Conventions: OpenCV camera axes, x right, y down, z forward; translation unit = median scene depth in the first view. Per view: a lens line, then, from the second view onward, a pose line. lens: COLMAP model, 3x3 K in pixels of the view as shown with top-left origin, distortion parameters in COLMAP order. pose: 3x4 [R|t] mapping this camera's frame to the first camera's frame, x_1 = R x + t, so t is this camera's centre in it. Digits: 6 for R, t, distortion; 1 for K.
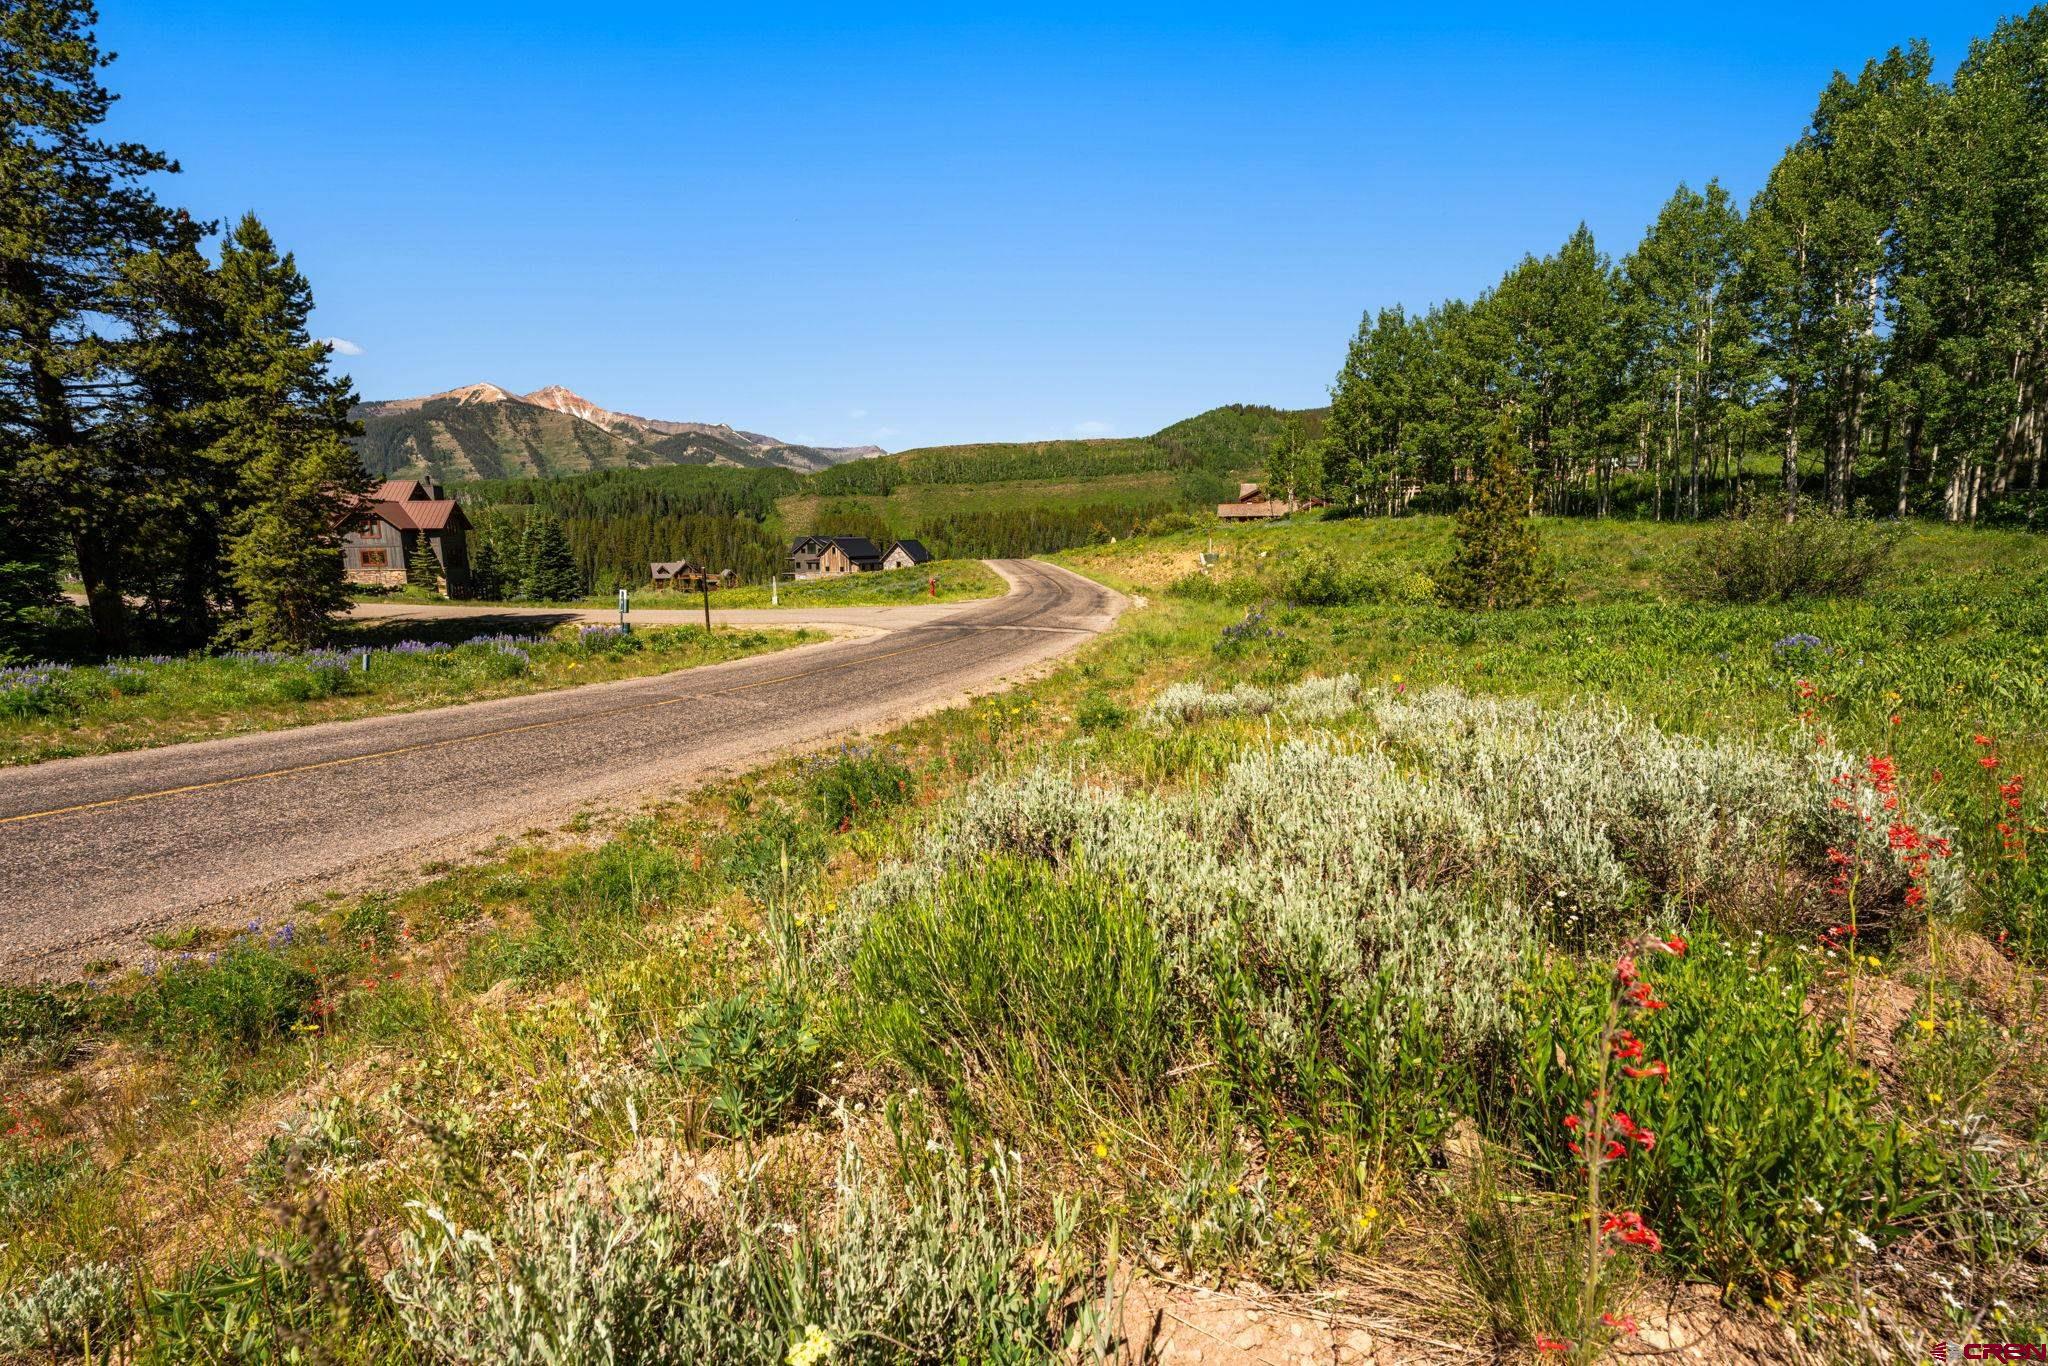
lens RADIAL K [[899.2, 0, 1024.8], [0, 899.2, 695.4], [0, 0, 1]] dist [0.007387, -0.003592]
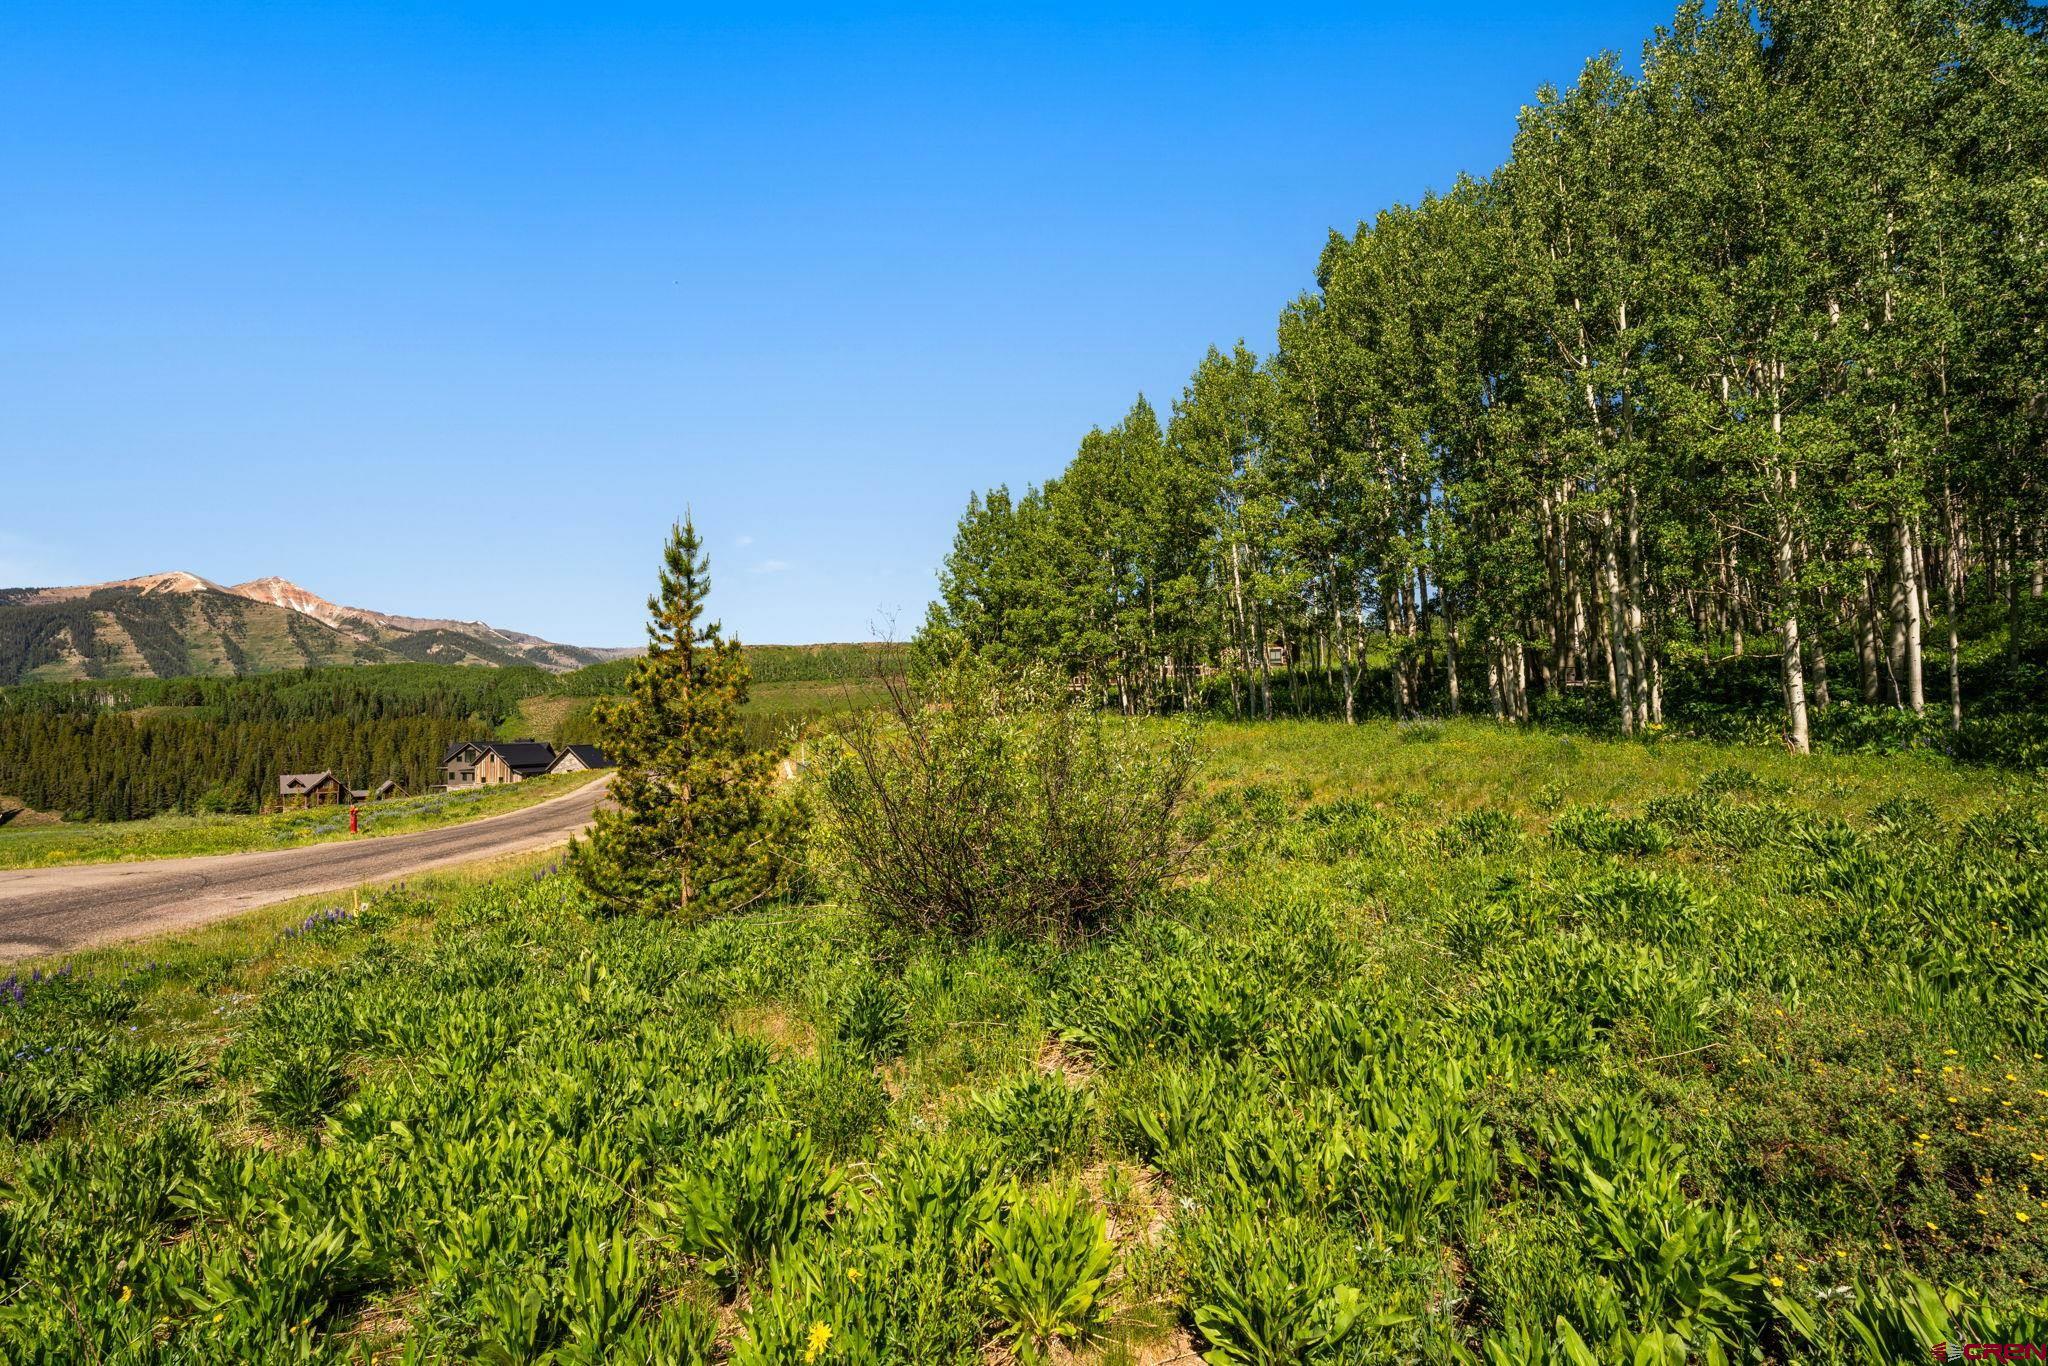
lens RADIAL K [[899.2, 0, 1021.8], [0, 899.2, 686.9], [0, 0, 1]] dist [0.007387, -0.003592]
pose [[0.978148, 0.004968, 0.207849, 0.415654], [0.042711, 0.973591, -0.224269, -0.062716], [-0.203474, 0.228246, 0.952104, 0.308634]]
